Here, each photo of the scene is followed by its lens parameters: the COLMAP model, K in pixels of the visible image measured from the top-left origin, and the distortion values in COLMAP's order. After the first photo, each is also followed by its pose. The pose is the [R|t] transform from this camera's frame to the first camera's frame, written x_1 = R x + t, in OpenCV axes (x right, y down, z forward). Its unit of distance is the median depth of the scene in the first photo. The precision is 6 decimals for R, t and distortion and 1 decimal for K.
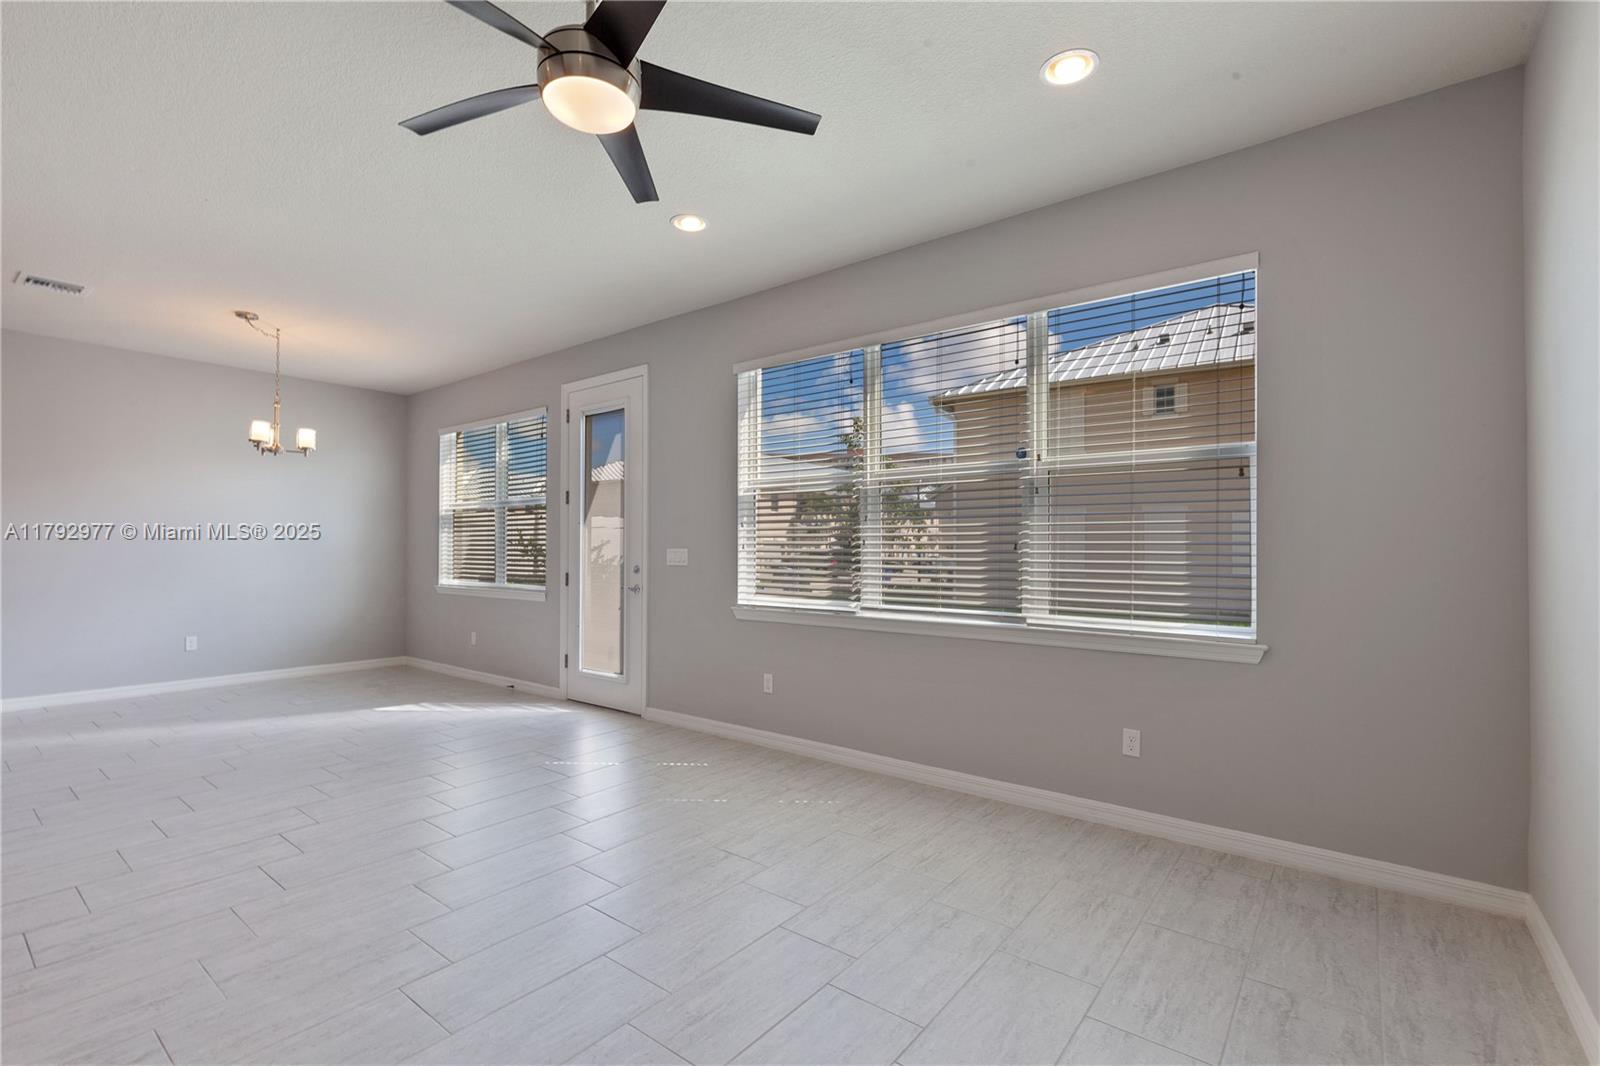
lens RADIAL K [[713.0, 0, 801.5], [0, 713.0, 537.7], [0, 0, 1]] dist [0.001352, 0.000064]
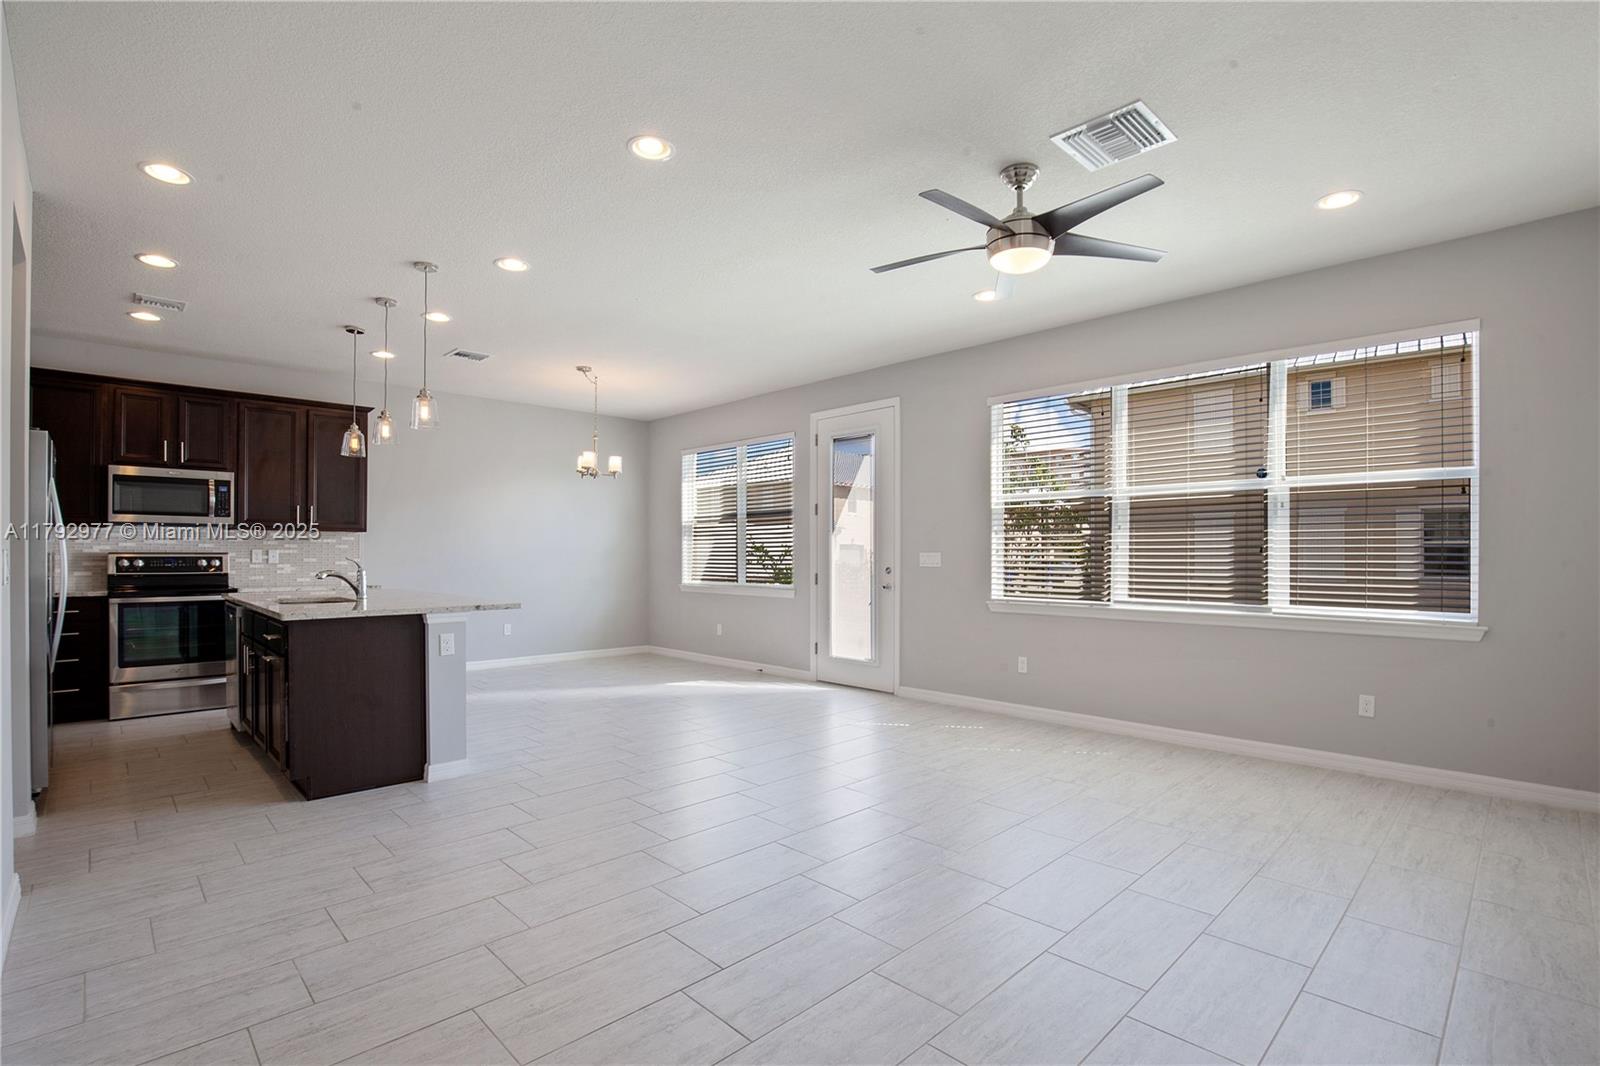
lens RADIAL K [[744.3, 0, 797.8], [0, 744.3, 548.4], [0, 0, 1]] dist [-0.040987, 0.008622]
pose [[0.991095, -0.002838, -0.133128, -0.261403], [0.004021, 0.999955, 0.008621, -0.003803], [0.133098, -0.009080, 0.991061, -0.291170]]
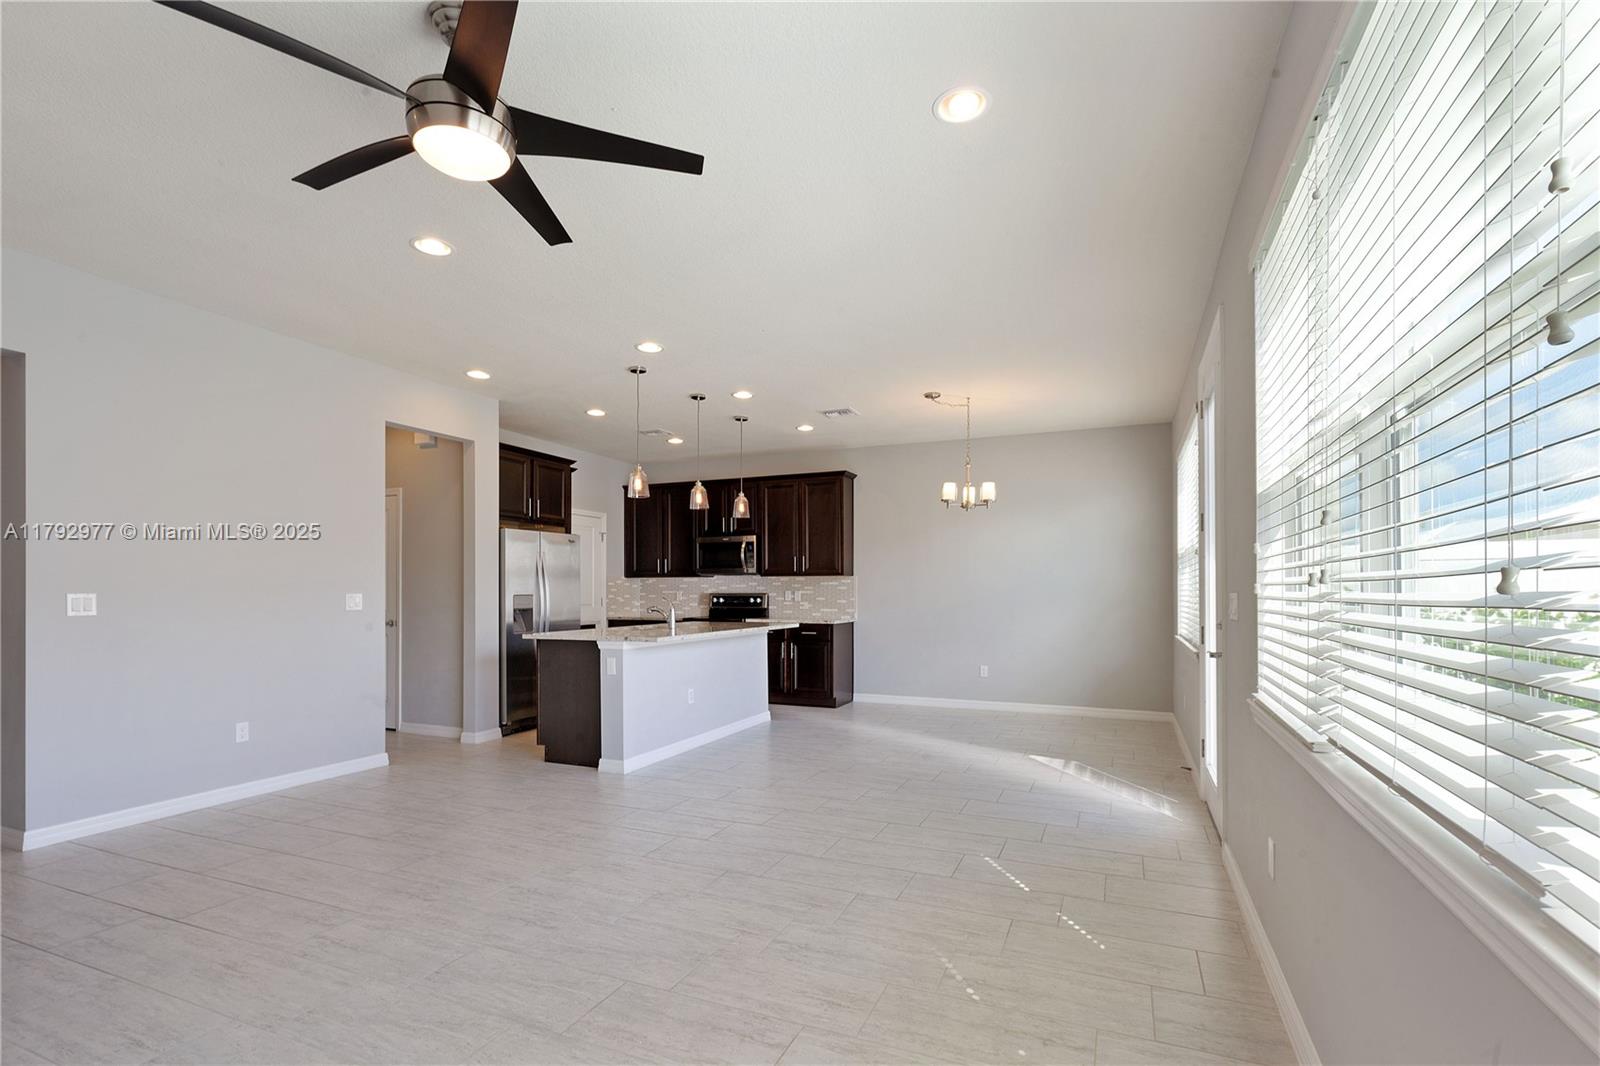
lens RADIAL K [[730.8, 0, 816.0], [0, 730.8, 590.7], [0, 0, 1]] dist [-0.000312, -0.000085]
pose [[0.266056, -0.005451, -0.963942, 0.379761], [0.017029, 0.999855, -0.000954, 0.009872], [0.963807, -0.016161, 0.266110, 0.564230]]
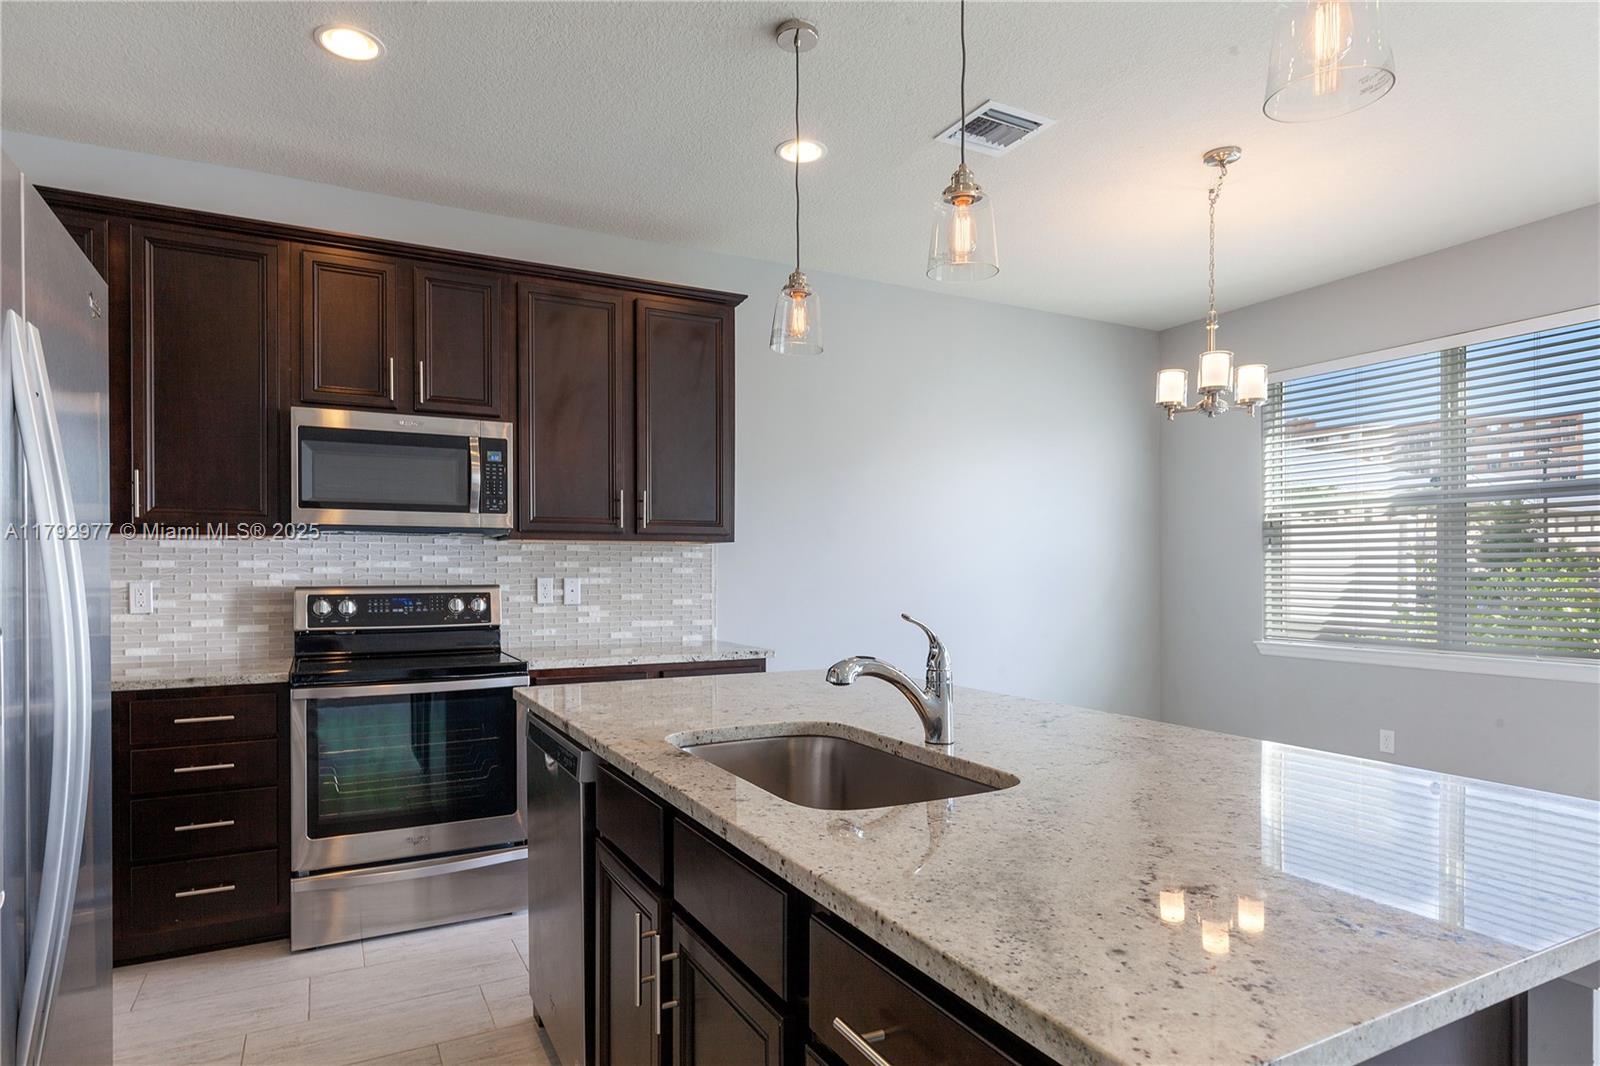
lens RADIAL K [[905.9, 0, 794.6], [0, 905.9, 564.4], [0, 0, 1]] dist [0.006088, 0.000565]
pose [[0.911907, -0.009032, -0.410299, -0.909655], [0.012595, 0.999903, 0.005981, -0.009478], [0.410205, -0.010622, 0.911932, 0.263125]]
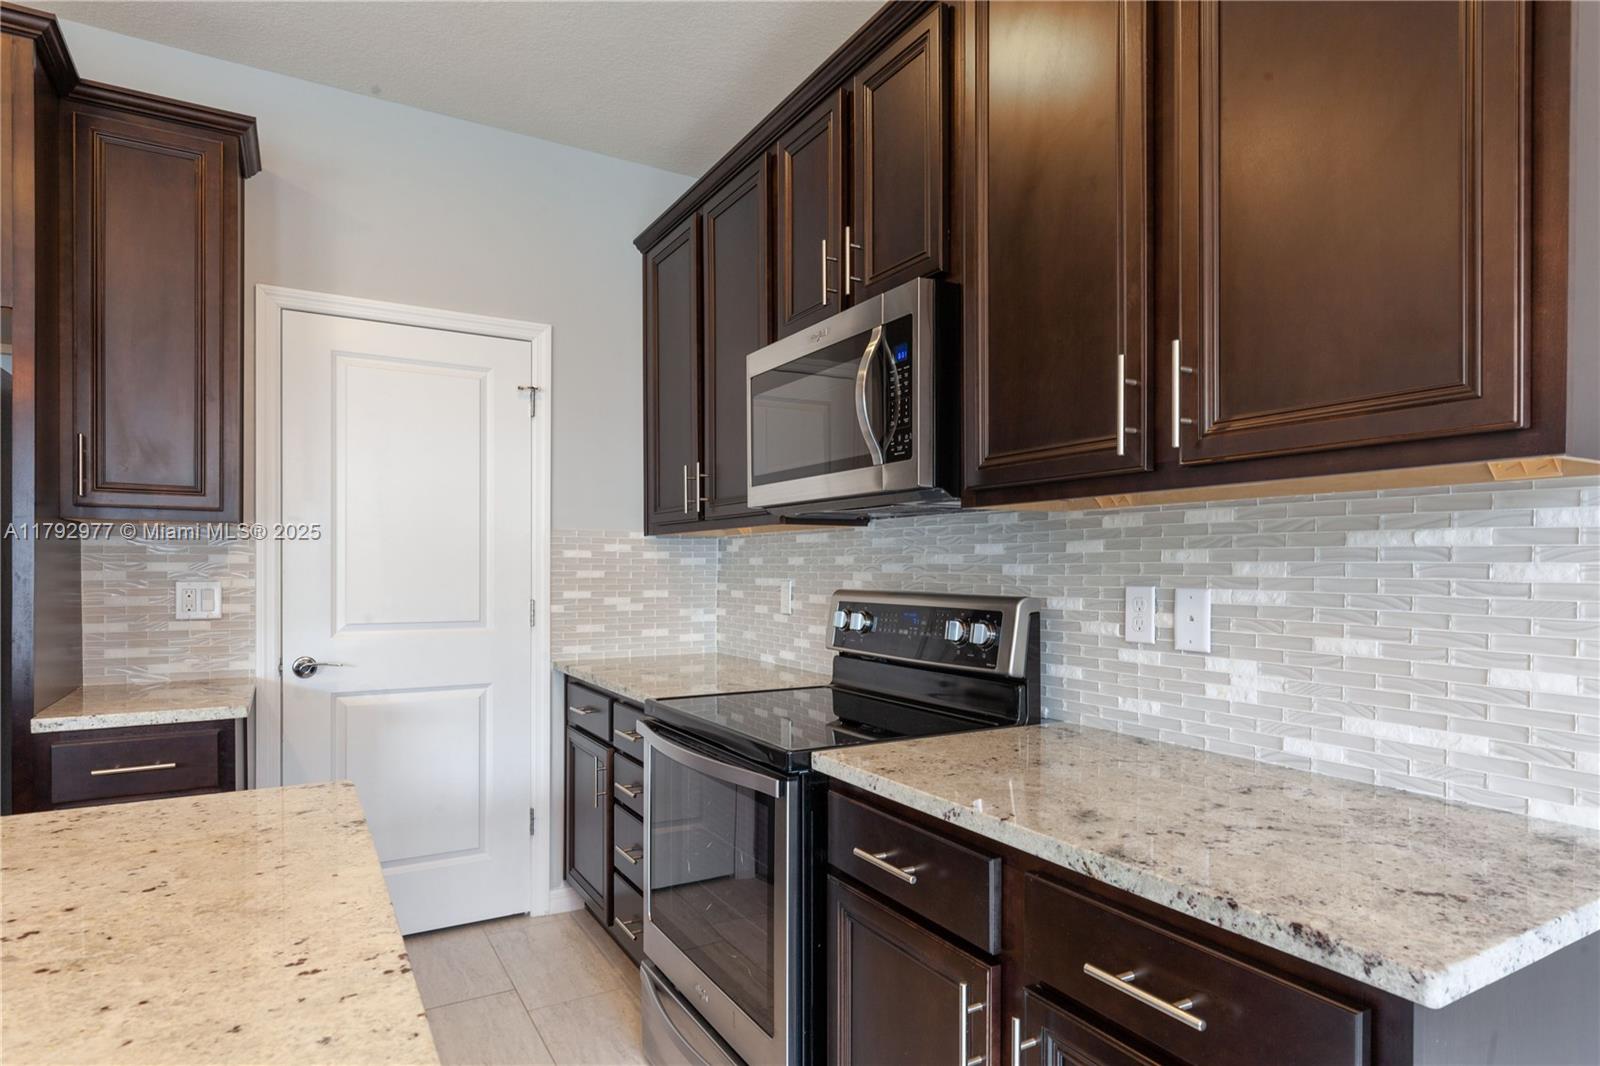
lens RADIAL K [[905.9, 0, 794.6], [0, 905.9, 564.4], [0, 0, 1]] dist [0.006088, 0.000565]
pose [[-0.379665, -0.011653, -0.925051, -1.074980], [0.007339, 0.999851, -0.015608, 0.001955], [0.925095, -0.012714, -0.379523, 1.025460]]
